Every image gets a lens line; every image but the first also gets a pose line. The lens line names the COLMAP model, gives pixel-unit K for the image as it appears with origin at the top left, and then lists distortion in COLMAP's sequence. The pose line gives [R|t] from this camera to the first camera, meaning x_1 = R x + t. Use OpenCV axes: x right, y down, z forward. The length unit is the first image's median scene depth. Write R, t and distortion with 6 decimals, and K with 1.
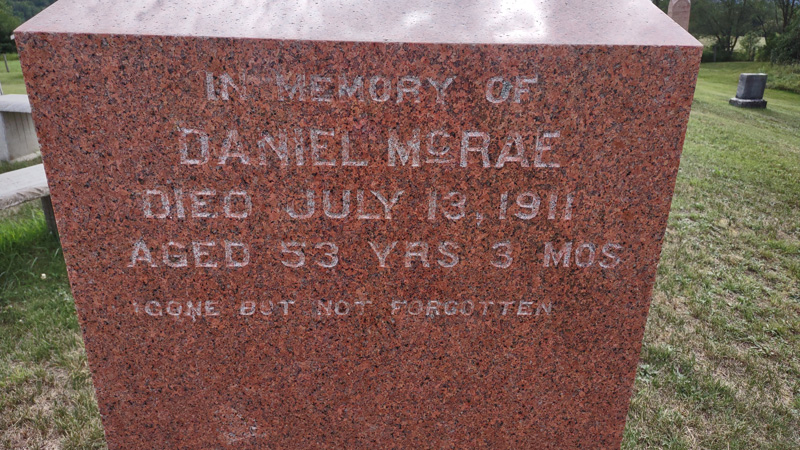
lens RADIAL K [[597.9, 0, 400.0], [0, 597.9, 225.0], [0, 0, 1]] dist [0.073981, -0.111726]
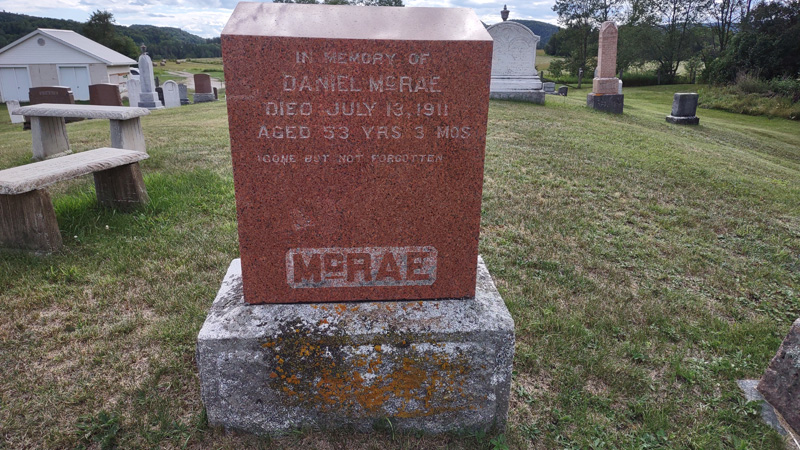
lens RADIAL K [[584.4, 0, 400.0], [0, 584.4, 225.0], [0, 0, 1]] dist [0.095949, -0.150551]
pose [[0.998207, -0.019530, 0.056577, -0.039781], [0.021503, 0.999174, -0.034468, 0.484763], [-0.055857, 0.035623, 0.997803, -1.244612]]
